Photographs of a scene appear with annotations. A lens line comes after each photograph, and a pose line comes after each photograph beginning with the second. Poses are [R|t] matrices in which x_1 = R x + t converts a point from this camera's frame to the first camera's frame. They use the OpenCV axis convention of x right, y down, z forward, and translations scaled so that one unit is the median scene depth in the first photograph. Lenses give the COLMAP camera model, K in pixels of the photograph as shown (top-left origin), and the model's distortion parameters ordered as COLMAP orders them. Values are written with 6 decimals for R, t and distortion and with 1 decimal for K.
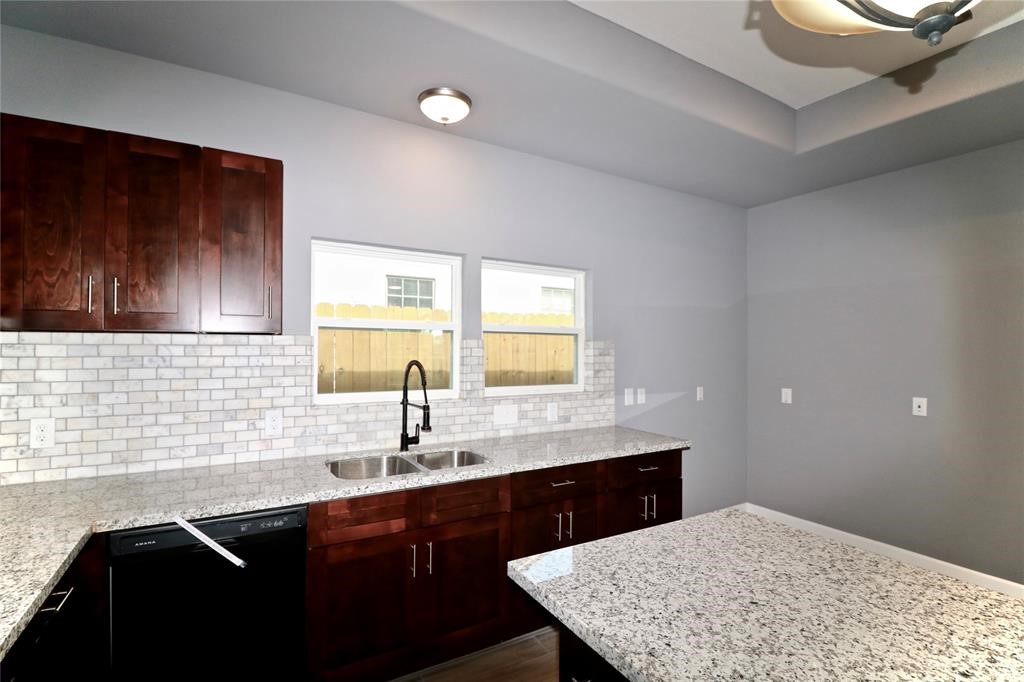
lens RADIAL K [[473.8, 0, 500.6], [0, 473.8, 356.9], [0, 0, 1]] dist [-0.003444, -0.010571]
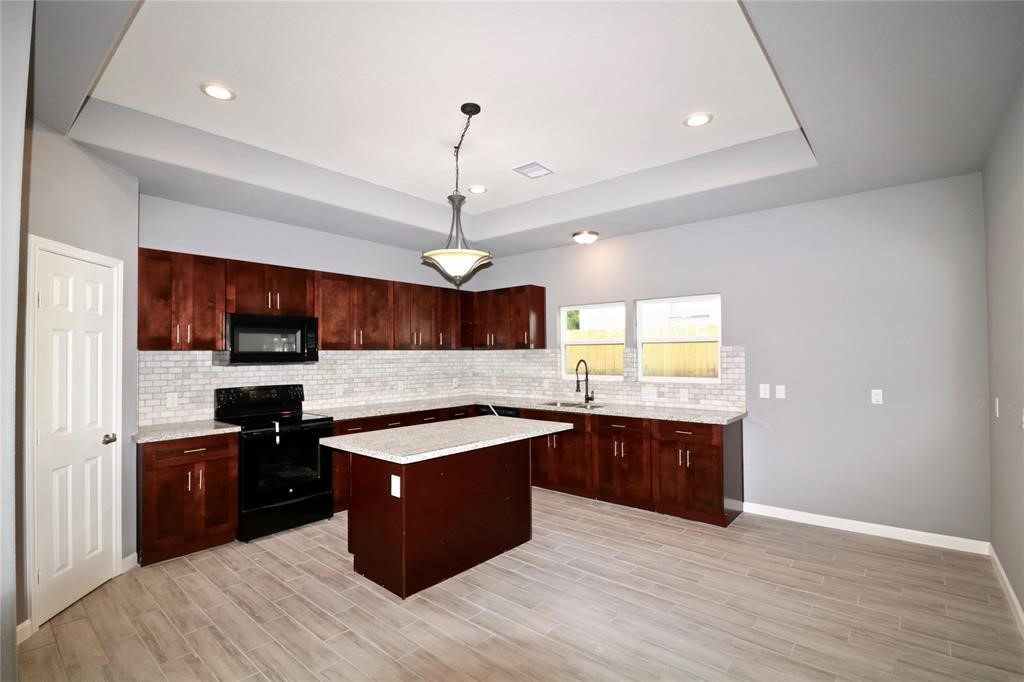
lens RADIAL K [[473.8, 0, 505.2], [0, 473.8, 345.5], [0, 0, 1]] dist [-0.003444, -0.010571]
pose [[0.342488, -0.024063, -0.939214, 1.673295], [0.000425, 0.999676, -0.025457, -0.002271], [0.939522, 0.008319, 0.342387, -0.053154]]
